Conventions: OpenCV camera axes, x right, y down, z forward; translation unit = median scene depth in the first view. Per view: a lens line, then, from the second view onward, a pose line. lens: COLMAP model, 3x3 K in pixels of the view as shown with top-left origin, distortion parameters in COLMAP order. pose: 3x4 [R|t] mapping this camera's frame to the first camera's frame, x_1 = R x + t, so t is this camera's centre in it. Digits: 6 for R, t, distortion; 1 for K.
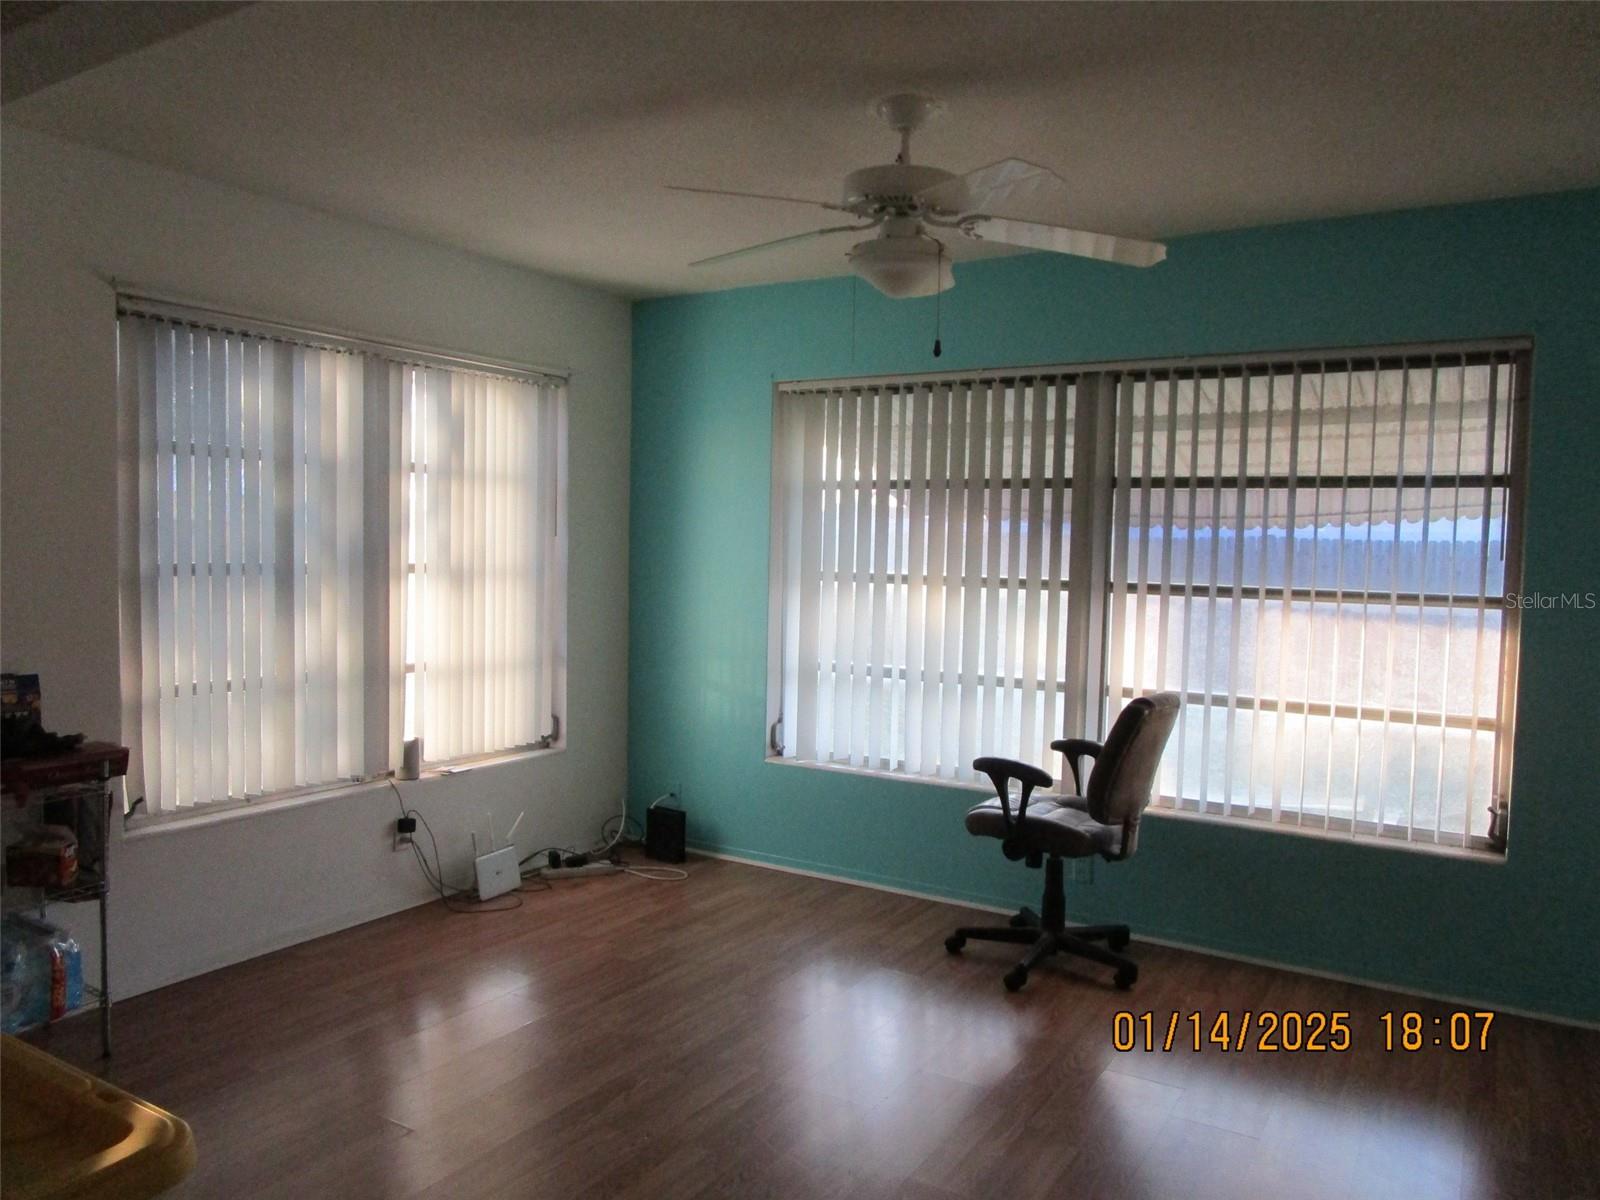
lens RADIAL K [[1085.9, 0, 800.0], [0, 1085.9, 600.0], [0, 0, 1]] dist [-0.017036, -0.000173]
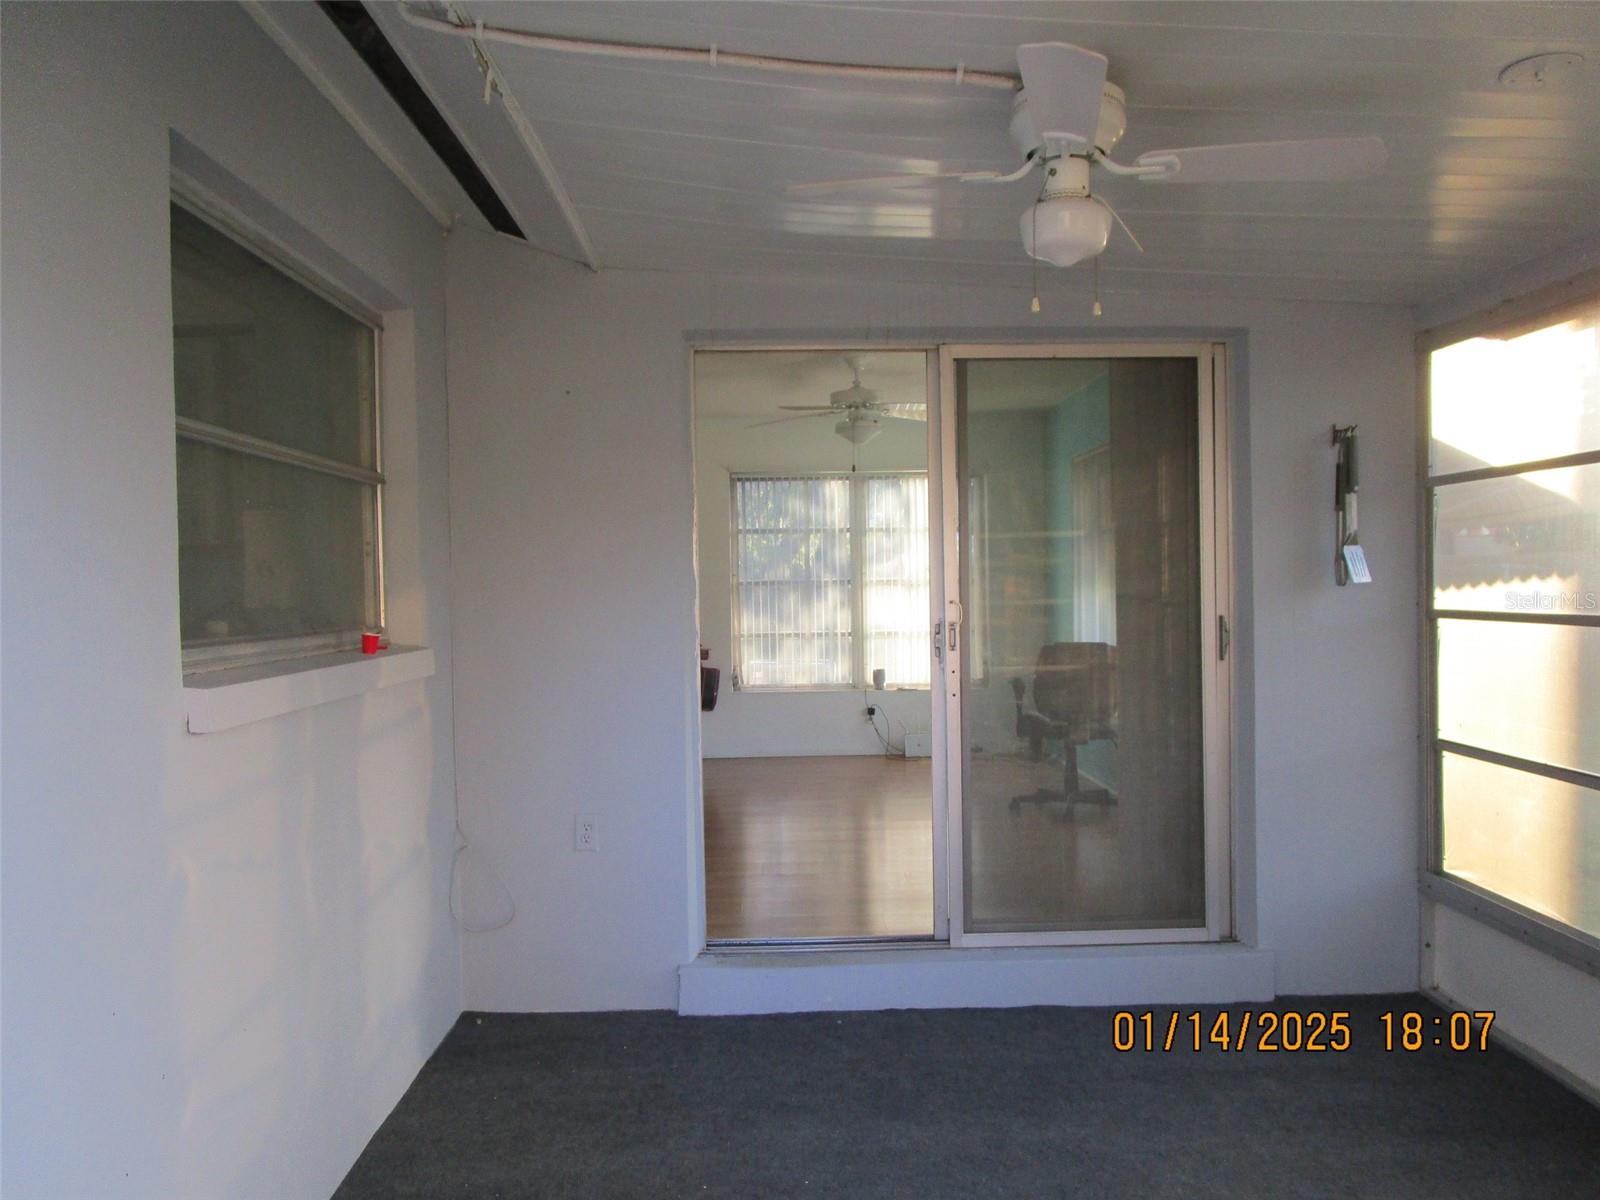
lens RADIAL K [[1085.9, 0, 800.0], [0, 1085.9, 600.0], [0, 0, 1]] dist [-0.017036, -0.000173]
pose [[0.568156, -0.026230, -0.822503, 1.209884], [-0.017385, 0.998886, -0.043864, 0.095552], [0.822737, 0.039221, 0.567067, -0.234104]]
